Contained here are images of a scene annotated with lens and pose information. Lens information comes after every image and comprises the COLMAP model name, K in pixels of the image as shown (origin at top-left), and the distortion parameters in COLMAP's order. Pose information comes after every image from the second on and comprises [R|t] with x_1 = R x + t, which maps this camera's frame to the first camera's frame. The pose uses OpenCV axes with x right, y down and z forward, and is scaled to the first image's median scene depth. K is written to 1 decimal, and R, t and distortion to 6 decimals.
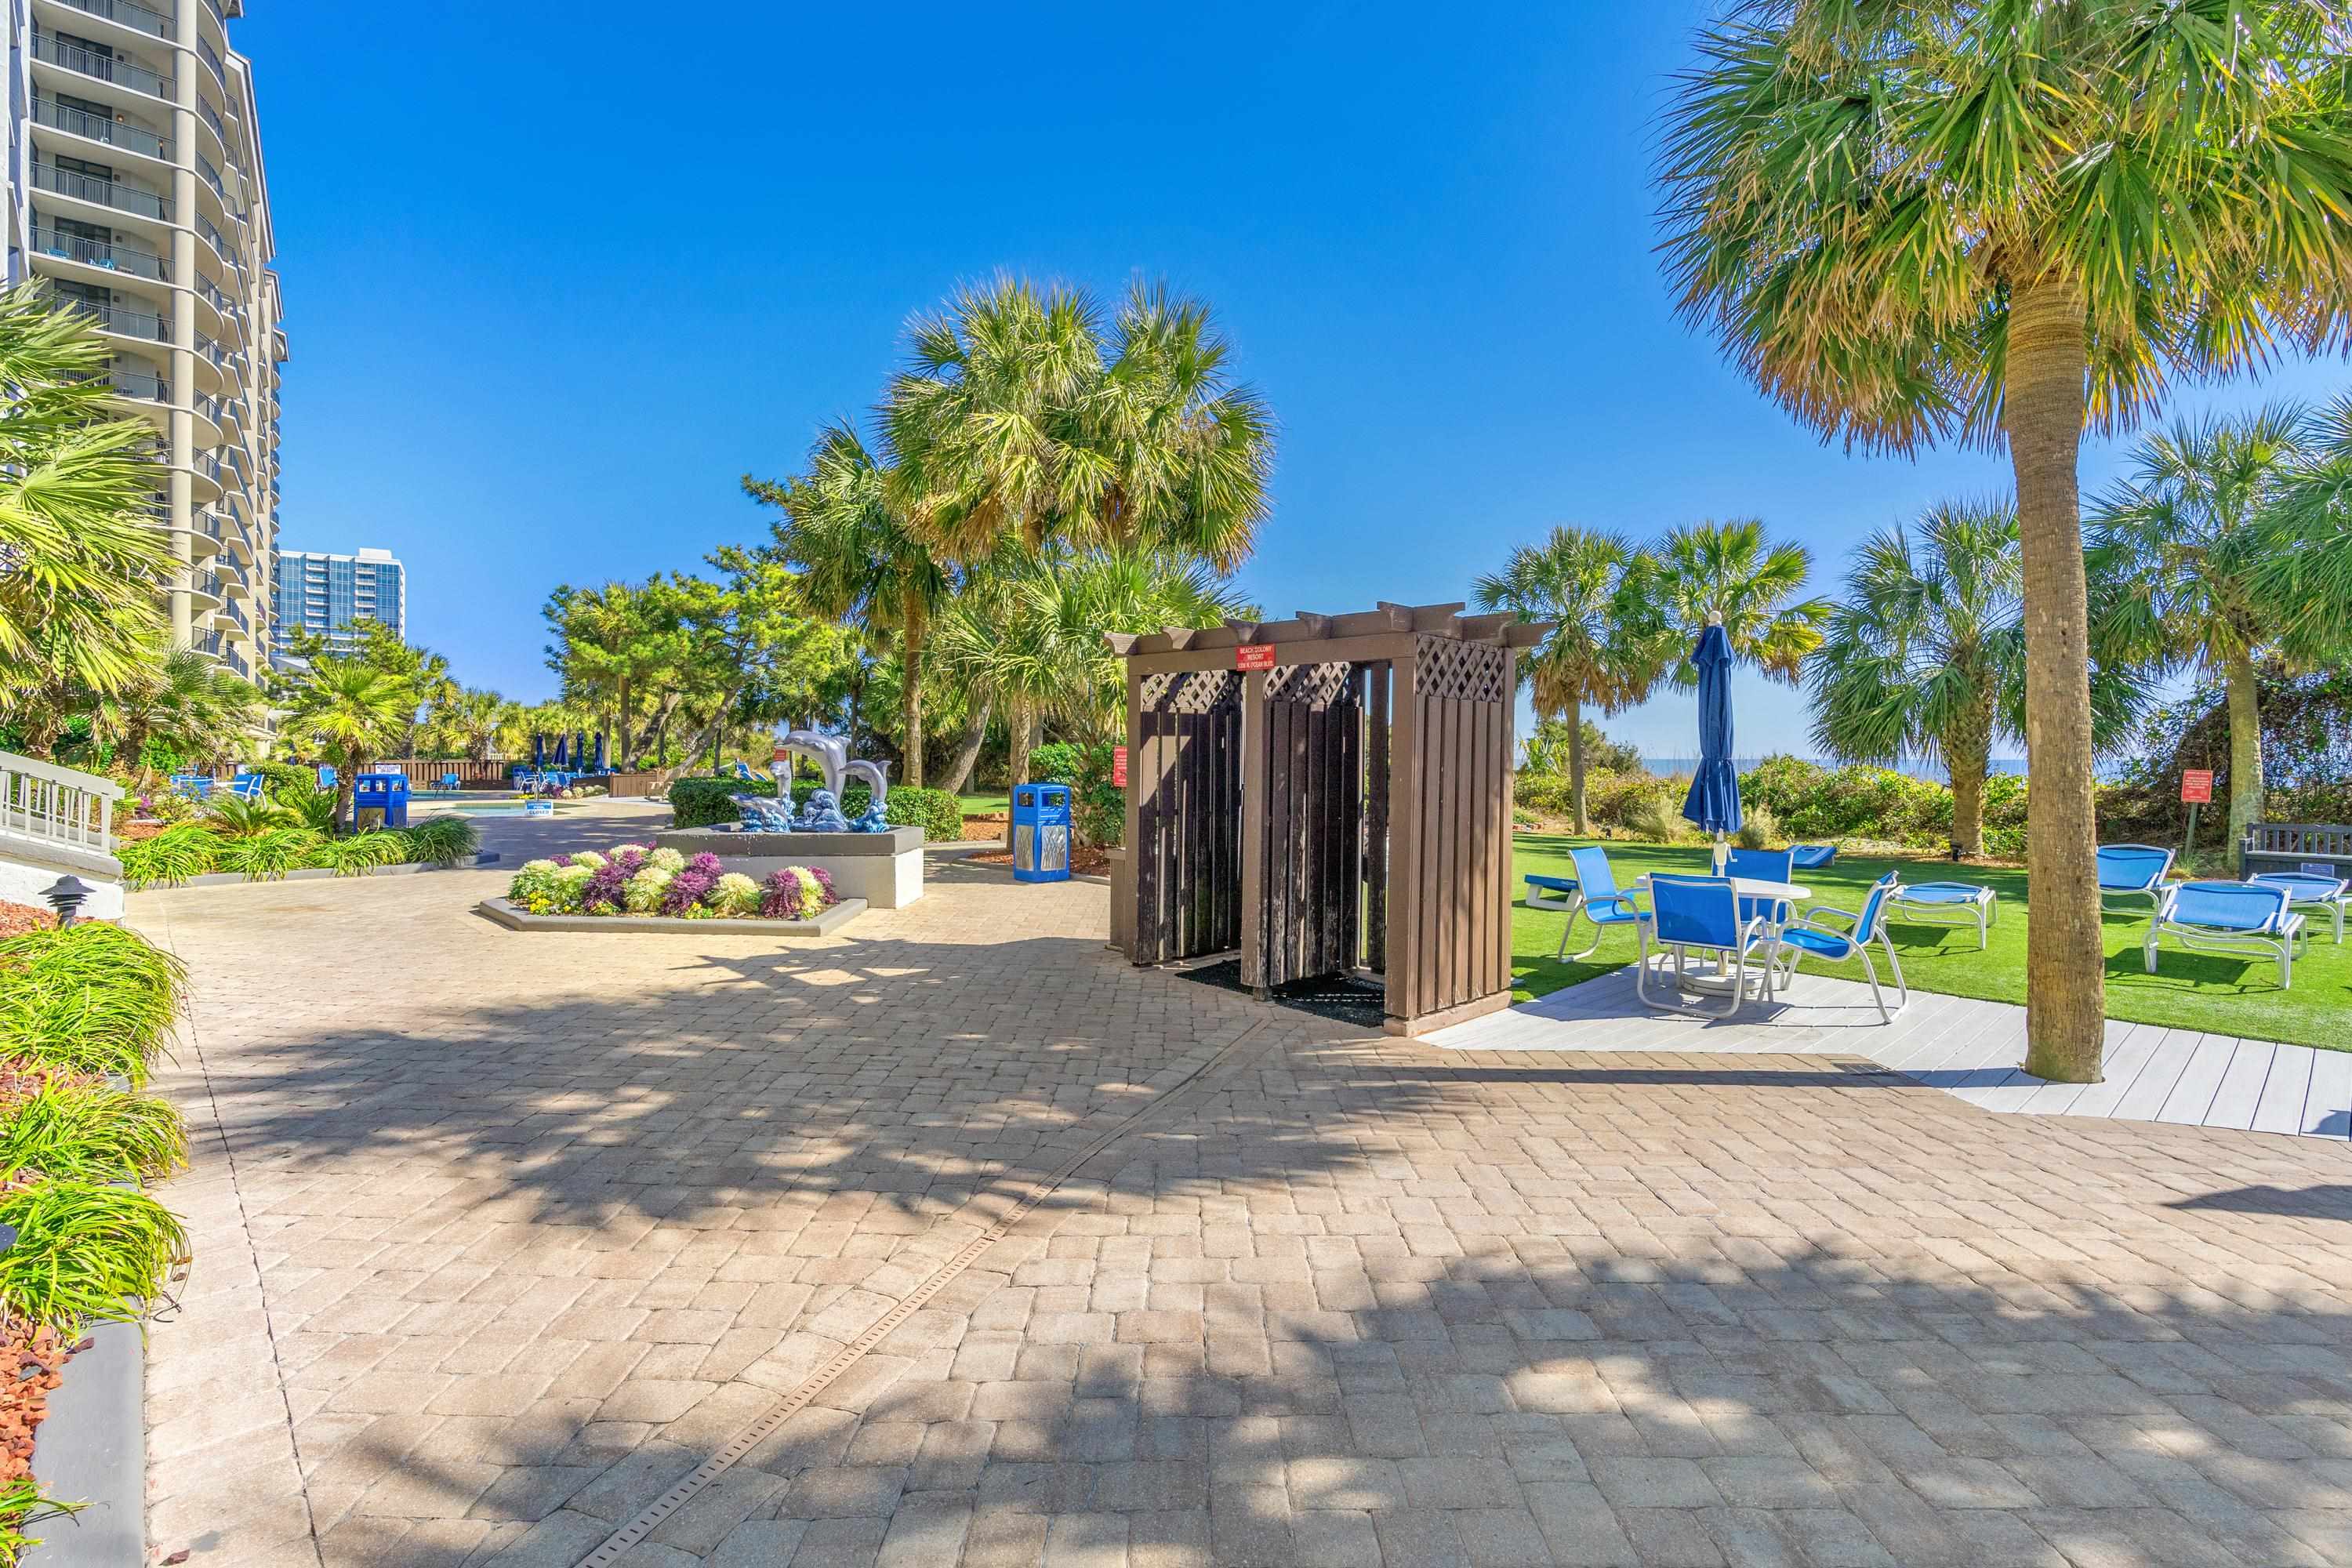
lens RADIAL K [[1086.8, 0, 1176.0], [0, 1086.8, 784.0], [0, 0, 1]] dist [-0.000027, -0.000030]
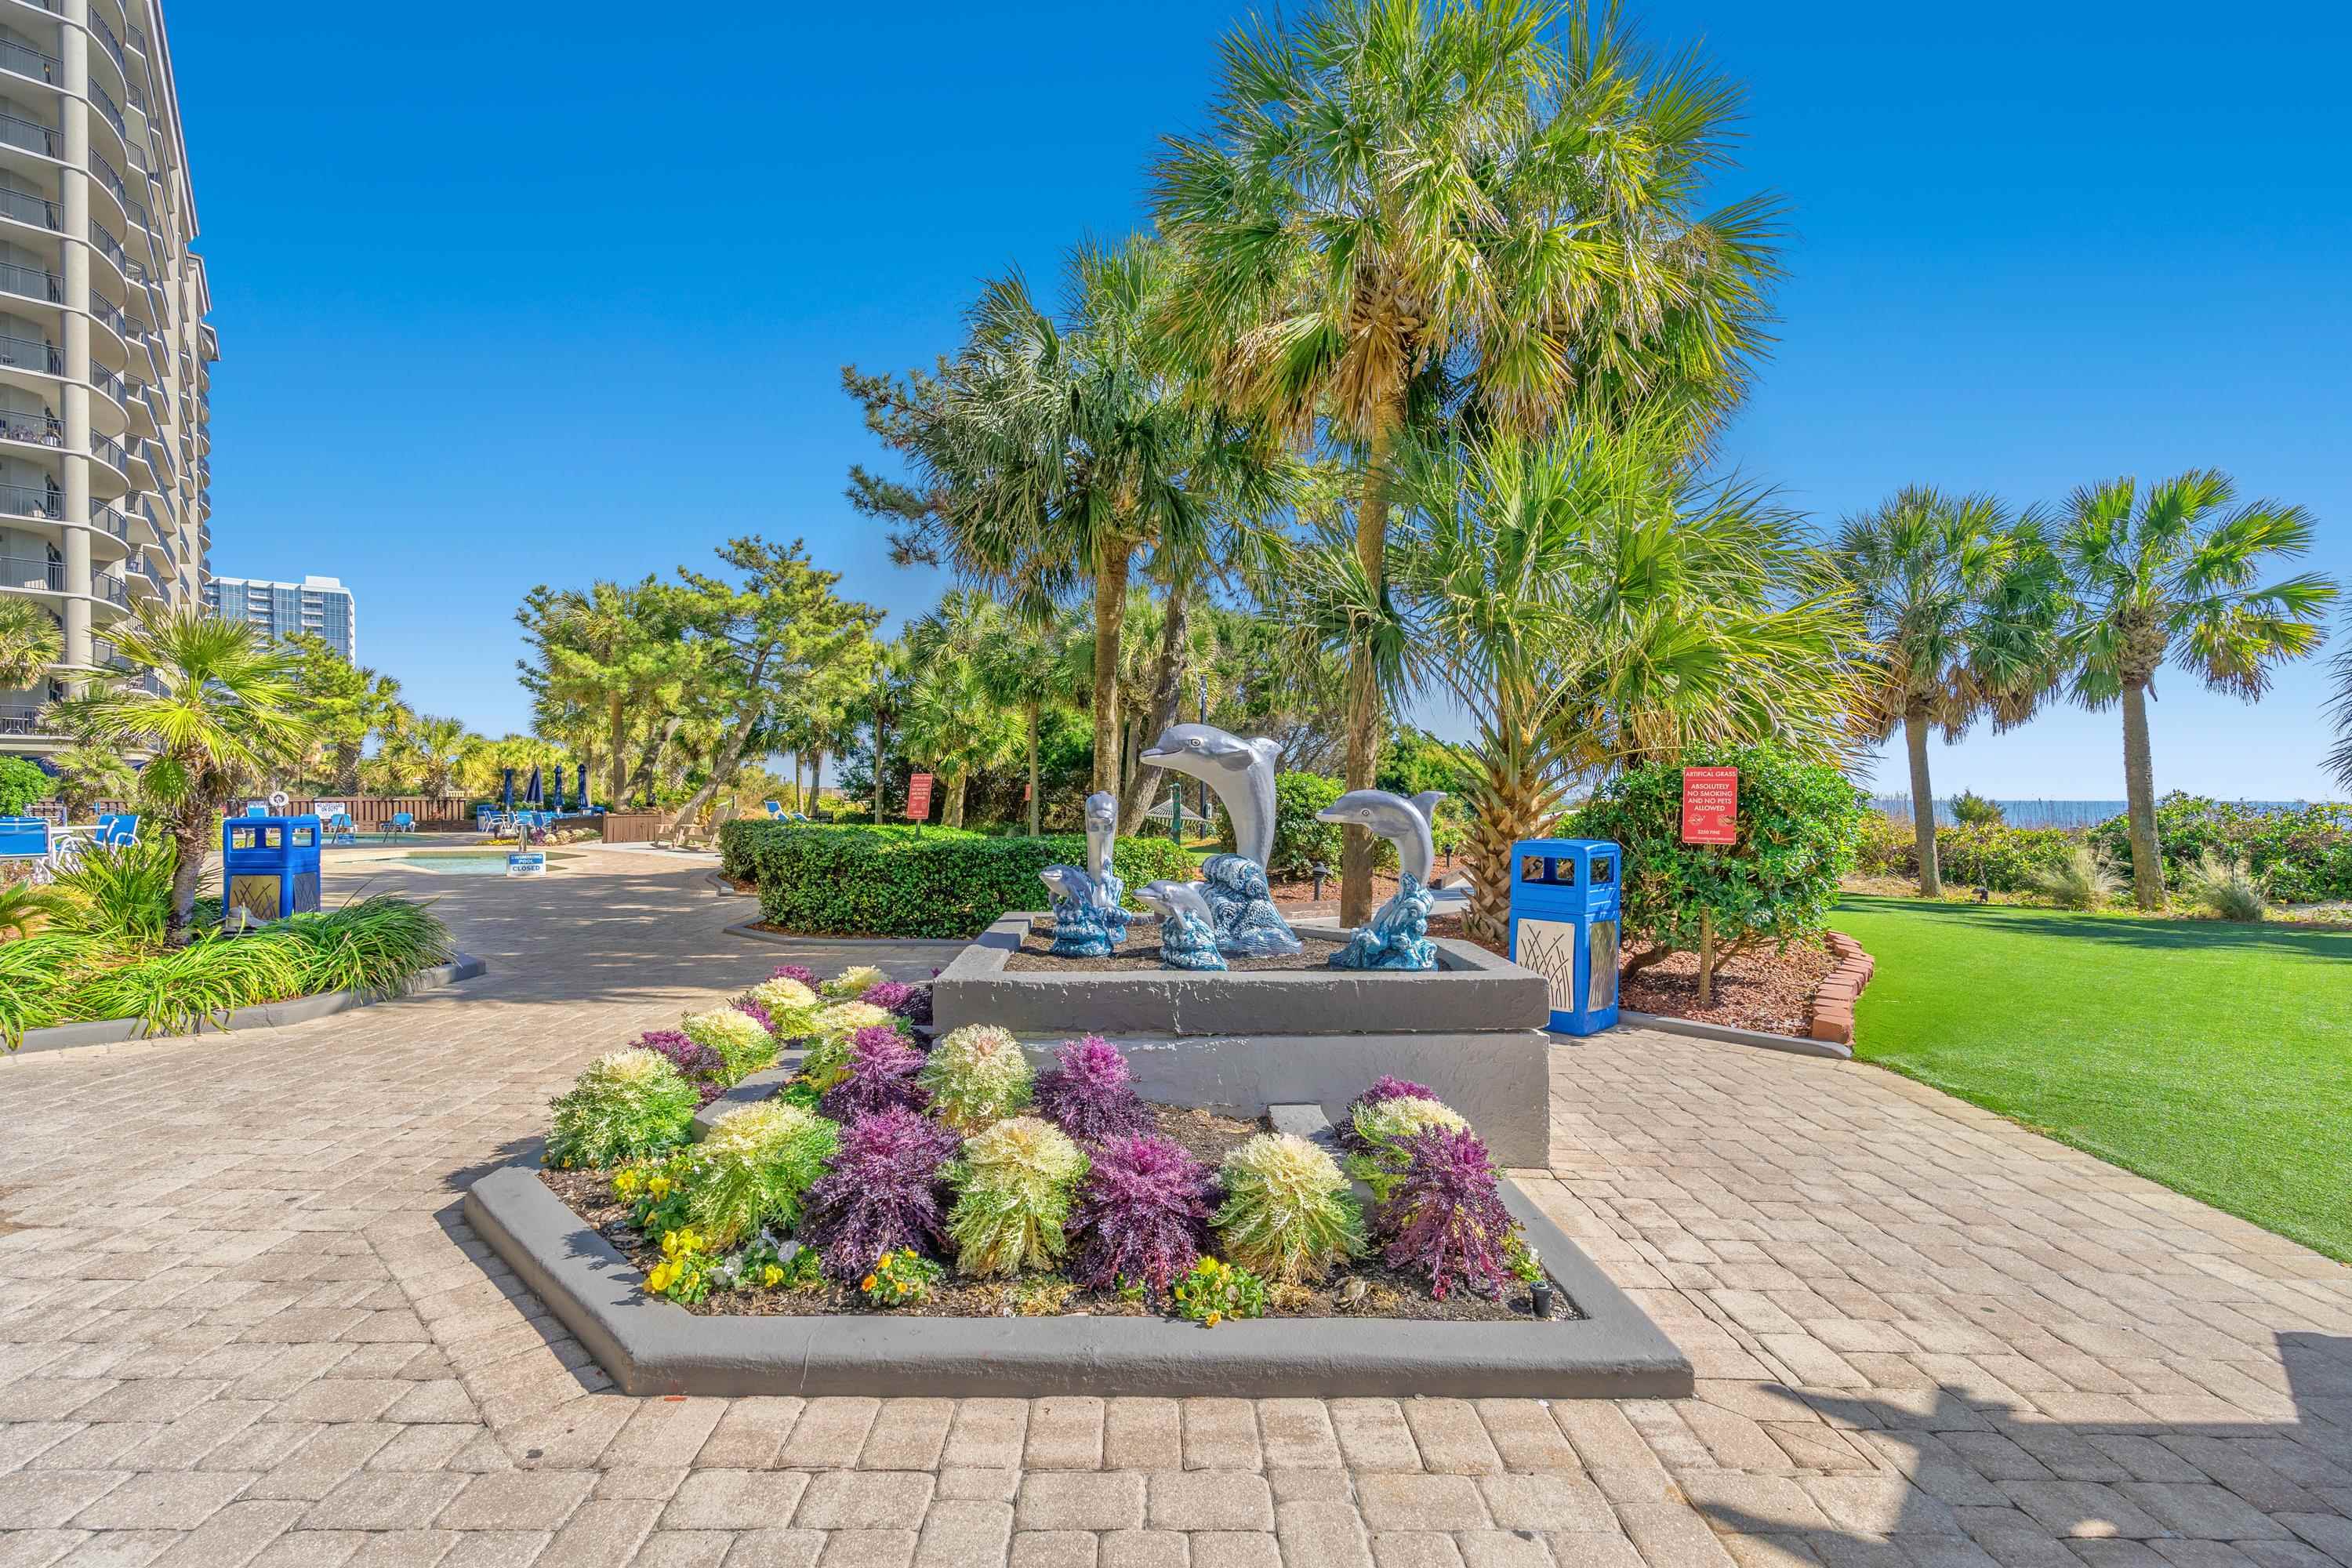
lens RADIAL K [[1071.6, 0, 1172.0], [0, 1071.6, 839.2], [0, 0, 1]] dist [-0.000585, -0.000201]
pose [[0.999490, -0.000442, 0.031938, -0.087805], [-0.000057, 0.999878, 0.015615, -0.002074], [-0.031941, -0.015609, 0.999368, 0.134446]]
